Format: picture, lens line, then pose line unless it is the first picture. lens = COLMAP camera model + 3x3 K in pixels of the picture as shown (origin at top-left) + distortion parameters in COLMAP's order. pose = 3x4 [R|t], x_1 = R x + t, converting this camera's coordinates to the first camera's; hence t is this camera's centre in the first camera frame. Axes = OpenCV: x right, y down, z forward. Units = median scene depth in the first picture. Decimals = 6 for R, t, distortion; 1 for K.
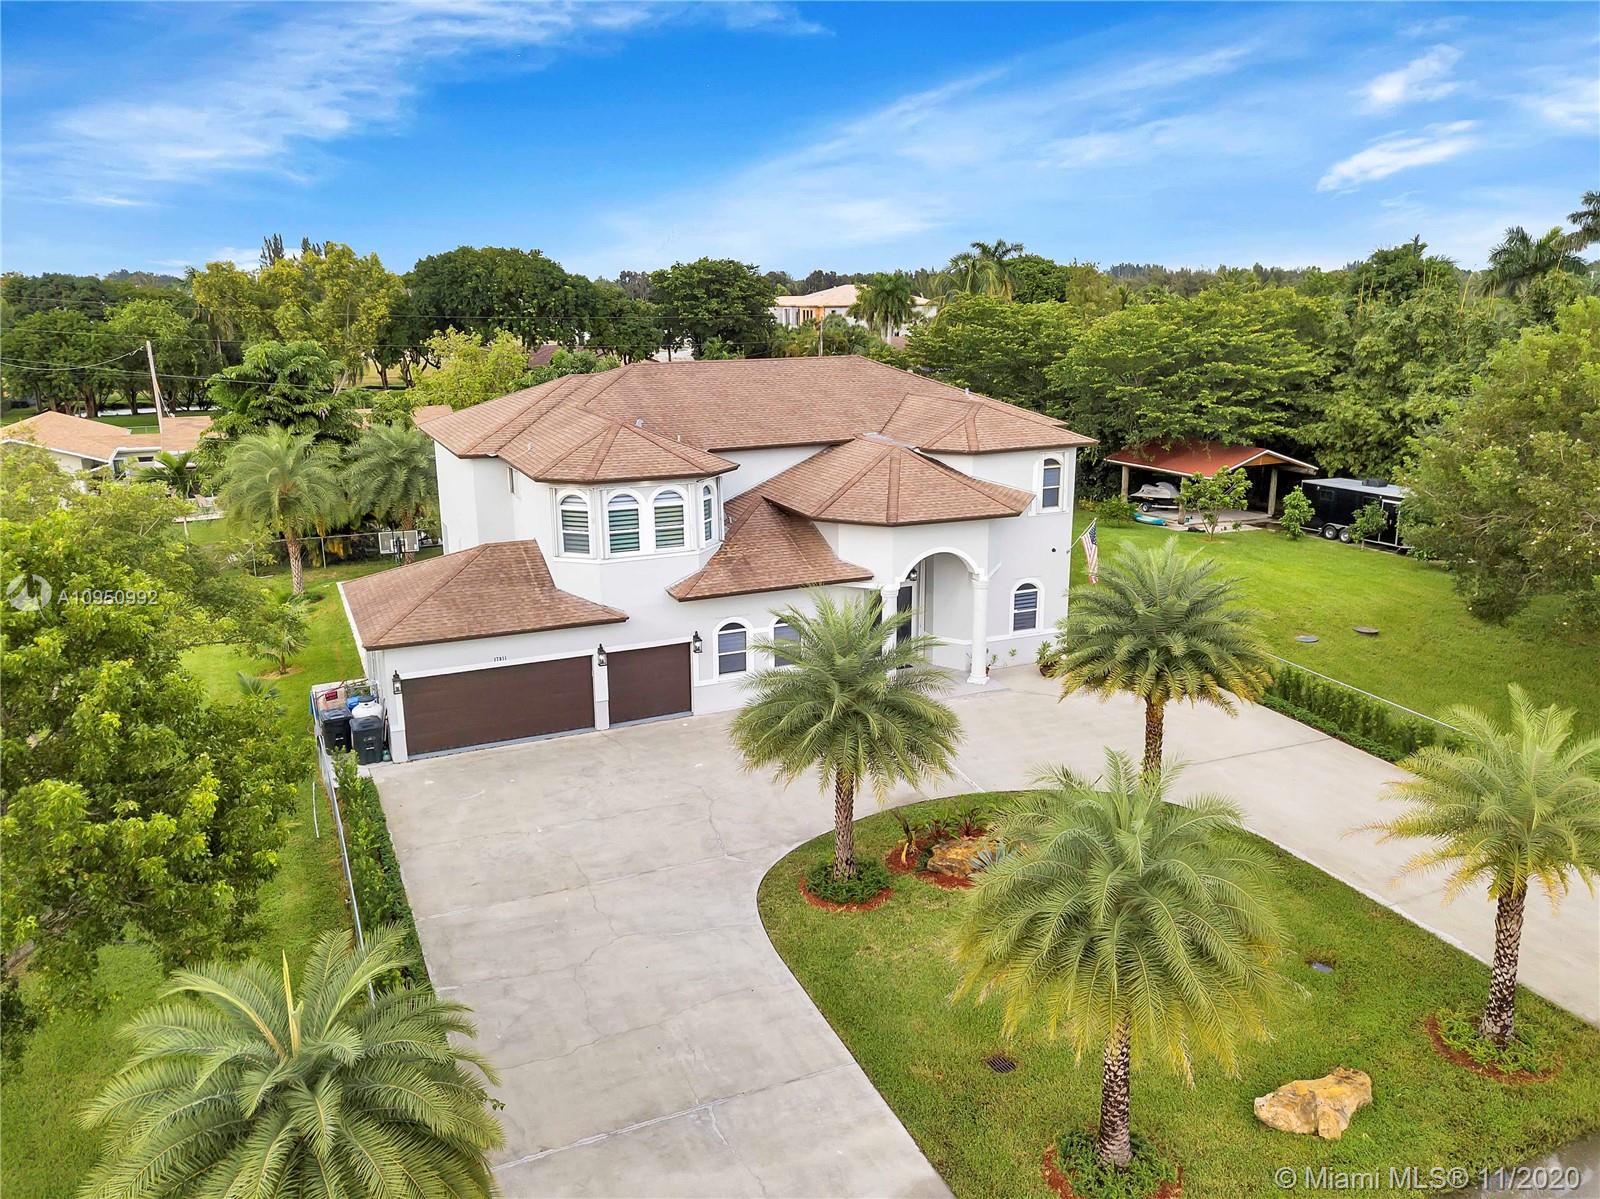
lens RADIAL K [[1222.3, 0, 792.2], [0, 1222.3, 598.6], [0, 0, 1]] dist [0.024935, 0.003503]
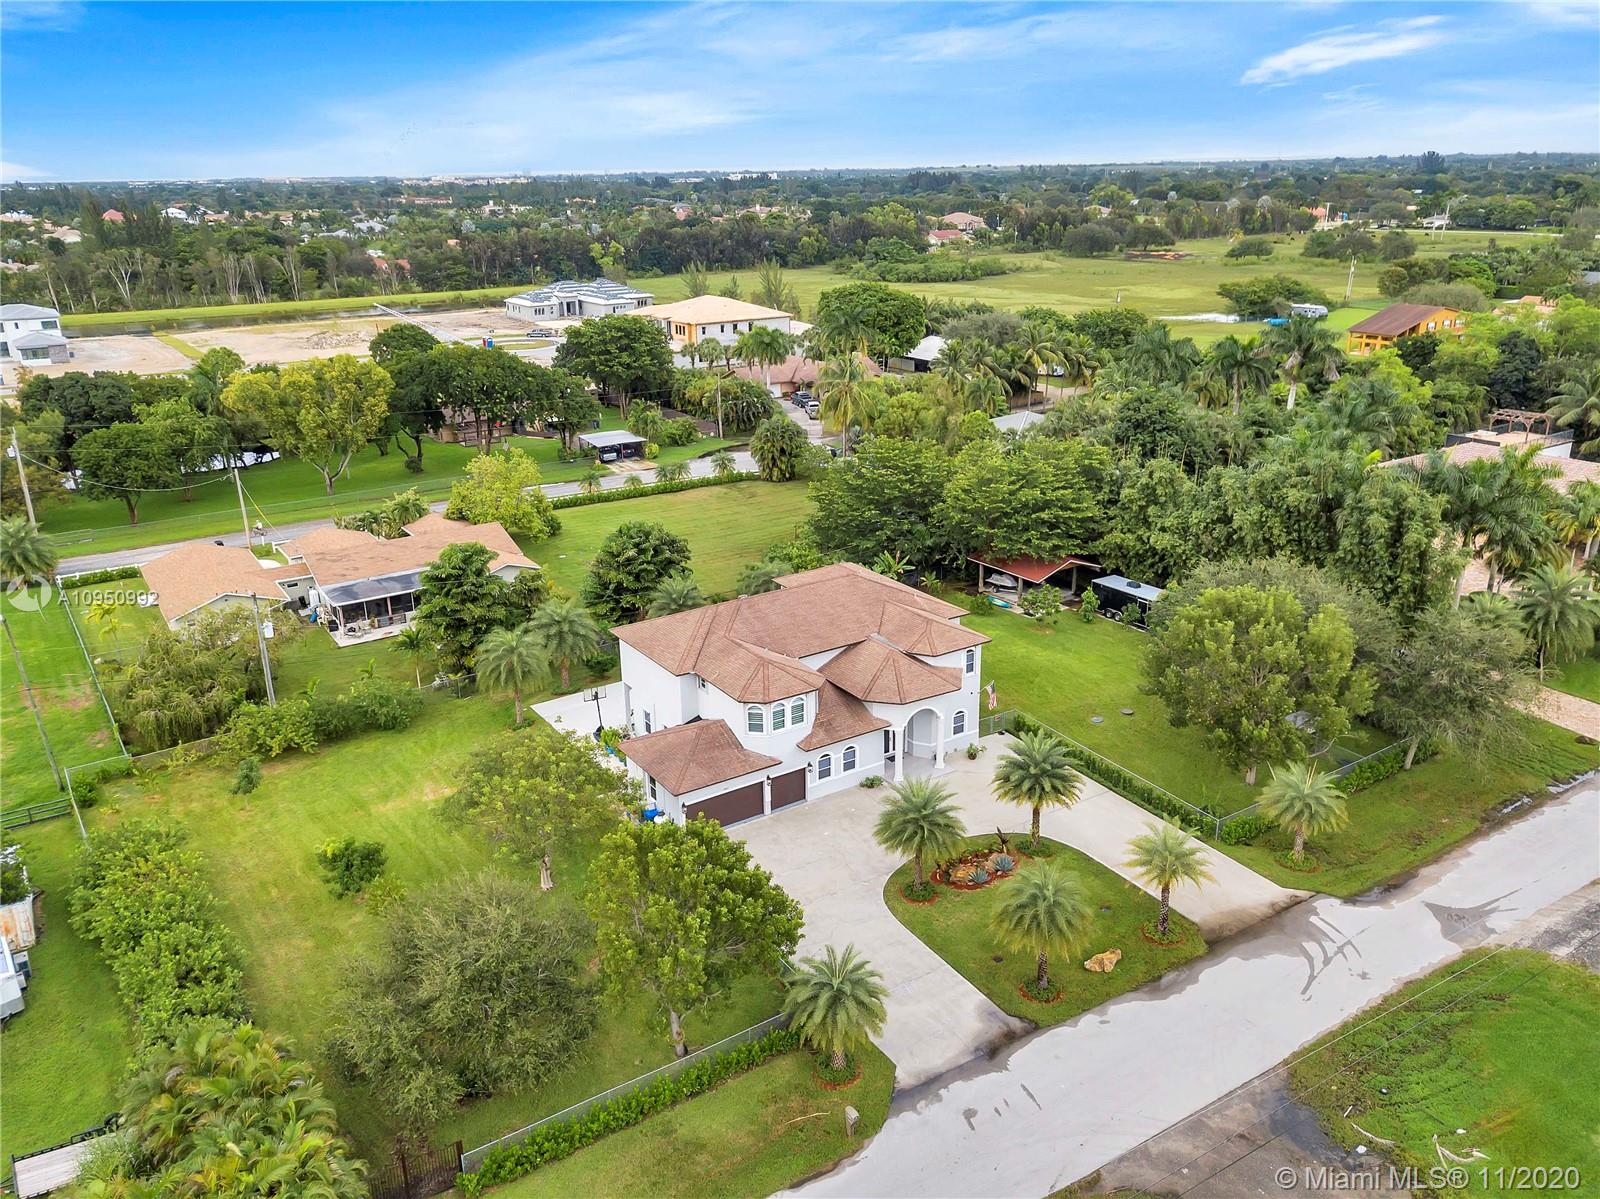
lens RADIAL K [[1229.4, 0, 796.0], [0, 1229.4, 583.8], [0, 0, 1]] dist [0.048261, -0.001233]
pose [[0.986685, -0.057275, 0.152224, -0.381778], [0.046346, 0.996151, 0.074403, -0.405801], [-0.155899, -0.066358, 0.985542, -0.950913]]
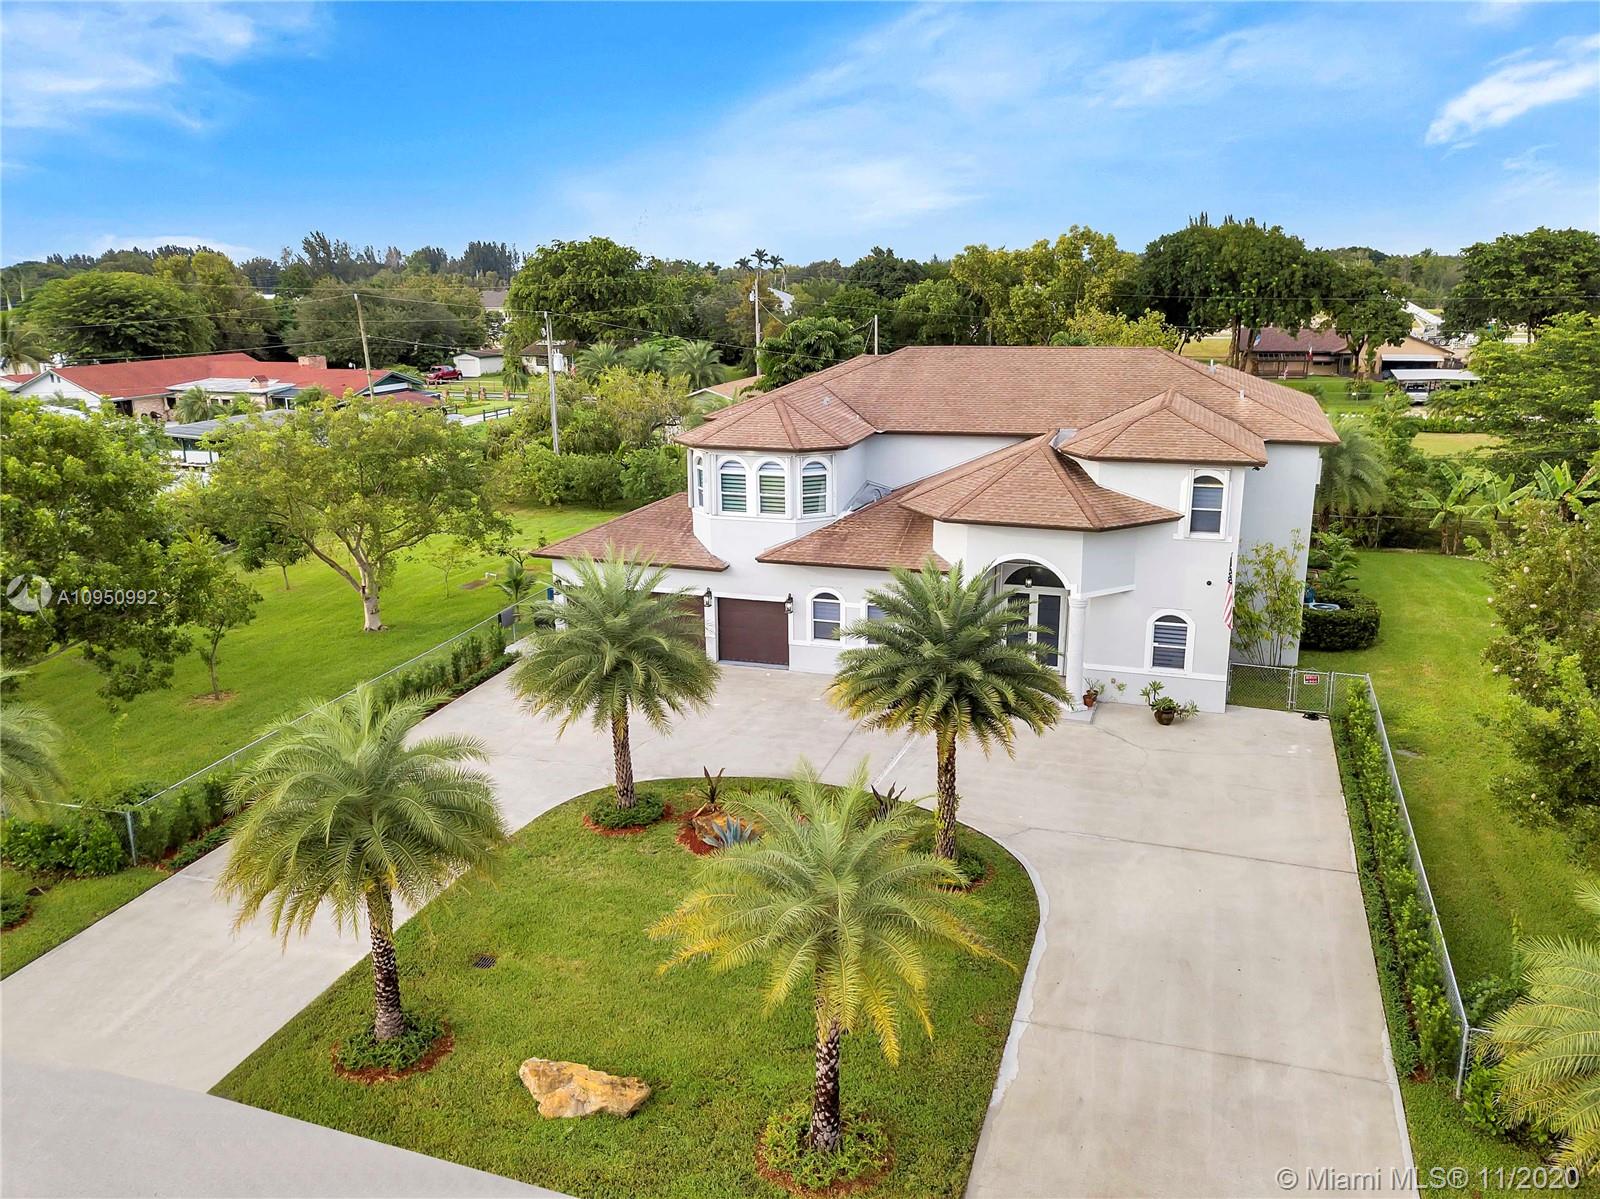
lens RADIAL K [[1222.3, 0, 792.2], [0, 1222.3, 598.6], [0, 0, 1]] dist [0.024935, 0.003503]
pose [[0.734826, 0.176865, -0.654790, 0.618759], [-0.164500, 0.983052, 0.080925, -0.055646], [0.658005, 0.048248, 0.751466, 0.177031]]
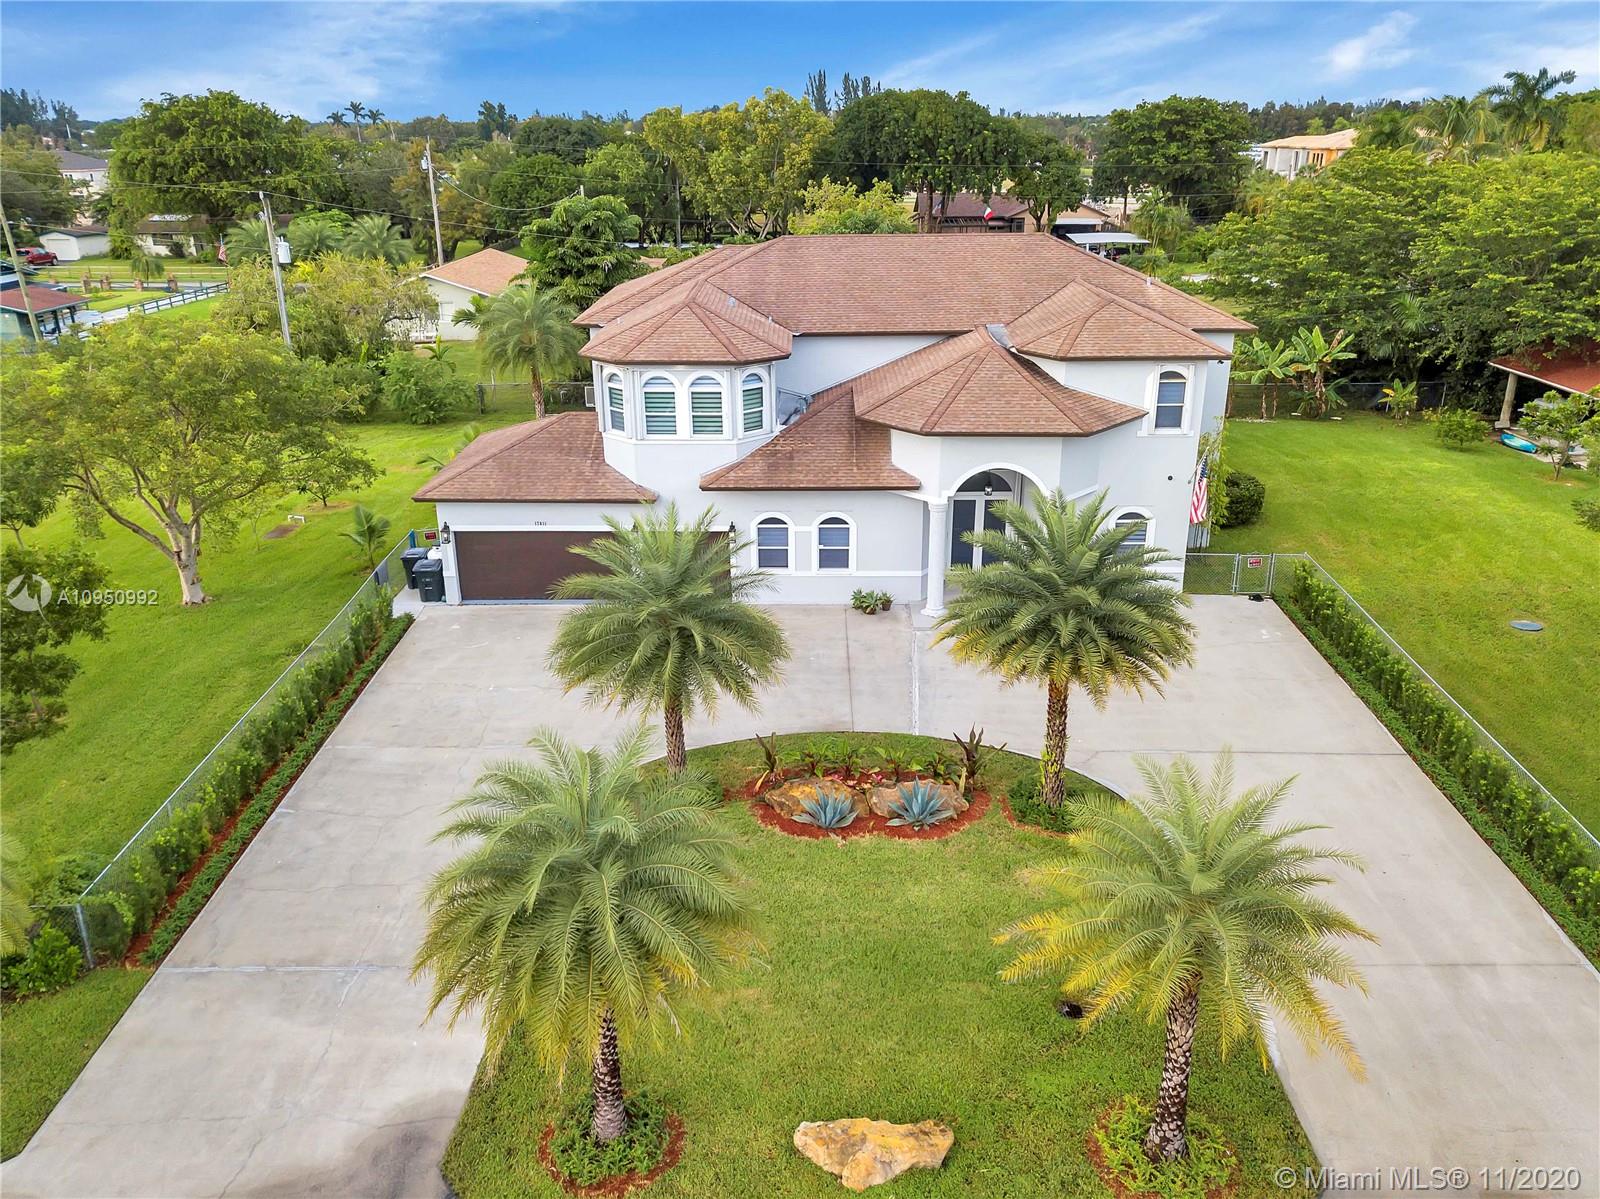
lens RADIAL K [[1222.3, 0, 792.2], [0, 1222.3, 598.6], [0, 0, 1]] dist [0.024935, 0.003503]
pose [[0.906852, 0.154436, -0.392135, 0.355654], [-0.105066, 0.983908, 0.144520, -0.058267], [0.408144, -0.089858, 0.908485, 0.106442]]
